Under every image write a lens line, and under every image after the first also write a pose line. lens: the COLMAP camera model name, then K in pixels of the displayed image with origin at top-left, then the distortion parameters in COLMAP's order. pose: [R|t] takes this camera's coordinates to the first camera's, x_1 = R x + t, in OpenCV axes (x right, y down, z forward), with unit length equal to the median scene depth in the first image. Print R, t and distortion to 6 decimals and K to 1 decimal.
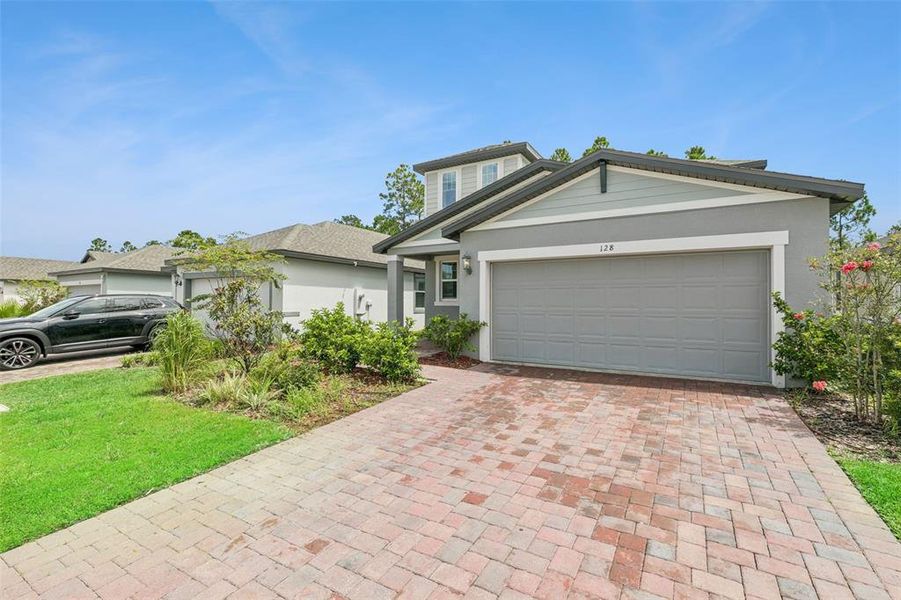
lens RADIAL K [[404.9, 0, 456.0], [0, 404.9, 296.8], [0, 0, 1]] dist [0.002001, 0.000141]
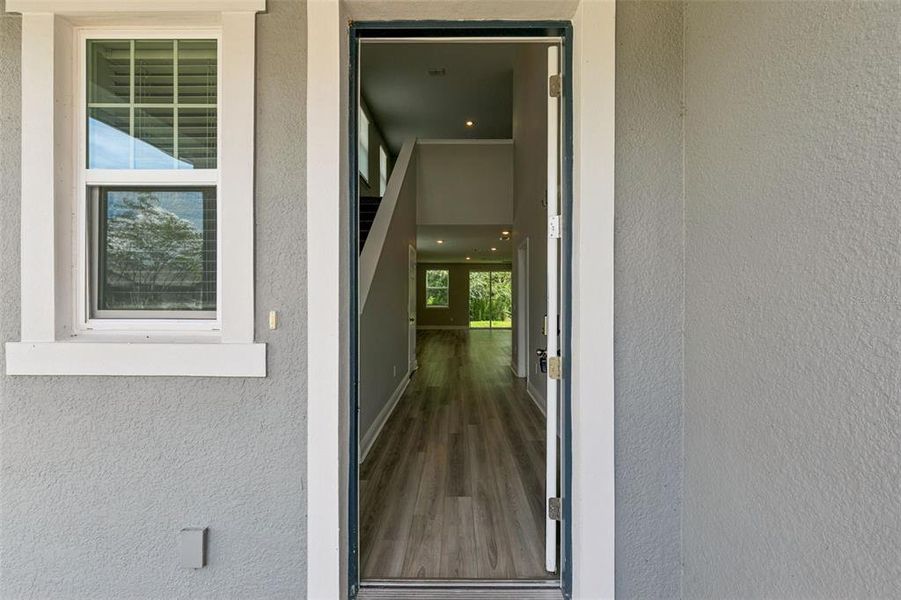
lens RADIAL K [[404.9, 0, 456.0], [0, 404.9, 296.8], [0, 0, 1]] dist [0.002001, 0.000141]
pose [[0.866284, -0.002237, 0.499546, 0.005232], [-0.008846, 0.999764, 0.019817, -0.007480], [-0.499473, -0.021586, 0.866060, 1.168457]]
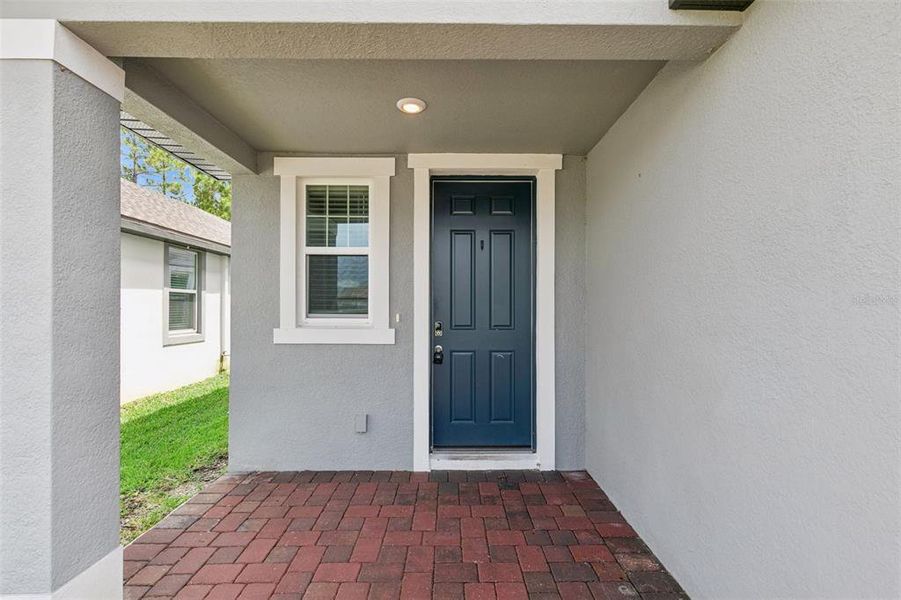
lens RADIAL K [[403.3, 0, 450.2], [0, 403.3, 306.0], [0, 0, 1]] dist [0.001016, -0.000029]
pose [[0.860445, 0.001970, 0.509539, -0.125740], [-0.009788, 0.999872, 0.012662, -0.009864], [-0.509449, -0.015882, 0.860355, 1.010344]]
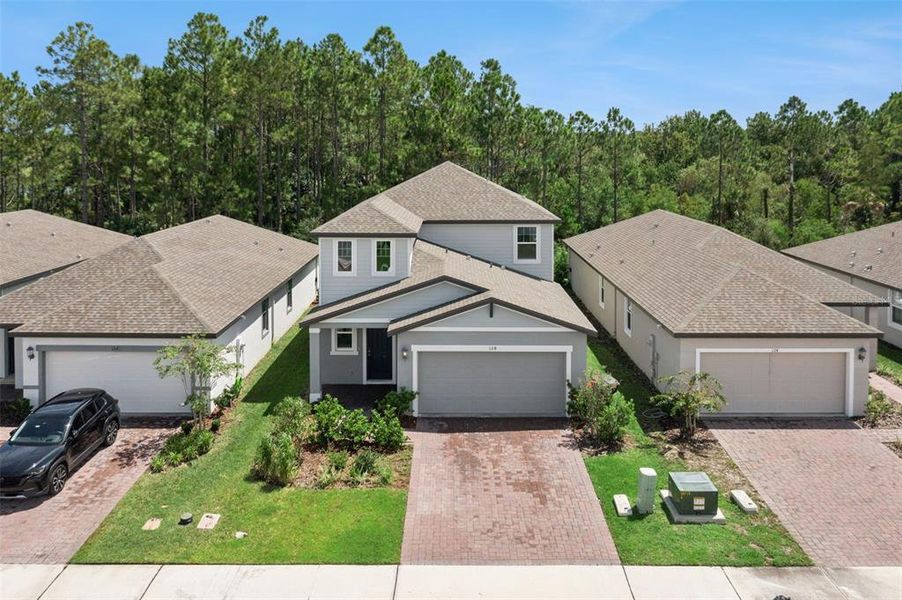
lens RADIAL K [[755.1, 0, 452.5], [0, 755.1, 172.9], [0, 0, 1]] dist [-0.013027, -0.001701]
pose [[0.862190, -0.022452, 0.506087, -1.166385], [-0.007797, 0.998311, 0.057572, -0.874790], [-0.506525, -0.053584, 0.860559, -1.393767]]
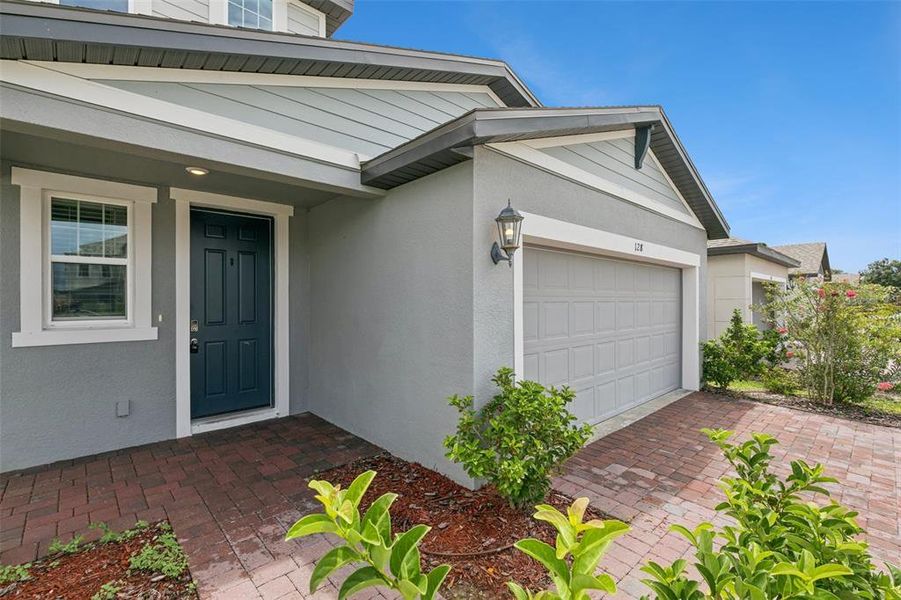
lens RADIAL K [[404.9, 0, 456.0], [0, 404.9, 296.8], [0, 0, 1]] dist [0.002001, 0.000141]
pose [[0.280710, 0.003667, 0.959786, -0.330387], [-0.013797, 0.999905, 0.000215, -0.022896], [-0.959694, -0.013303, 0.280734, 0.899288]]
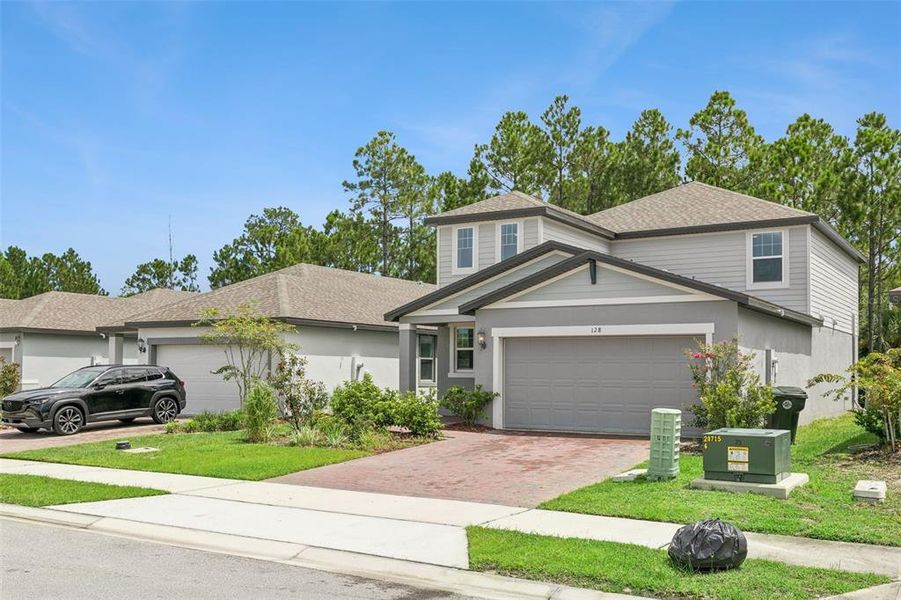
lens RADIAL K [[882.5, 0, 453.0], [0, 882.5, 368.3], [0, 0, 1]] dist [0.006494, 0.009458]
pose [[0.999624, 0.001547, -0.027378, 0.015042], [-0.001174, 0.999907, 0.013615, -0.034064], [0.027396, -0.013578, 0.999532, -1.332140]]
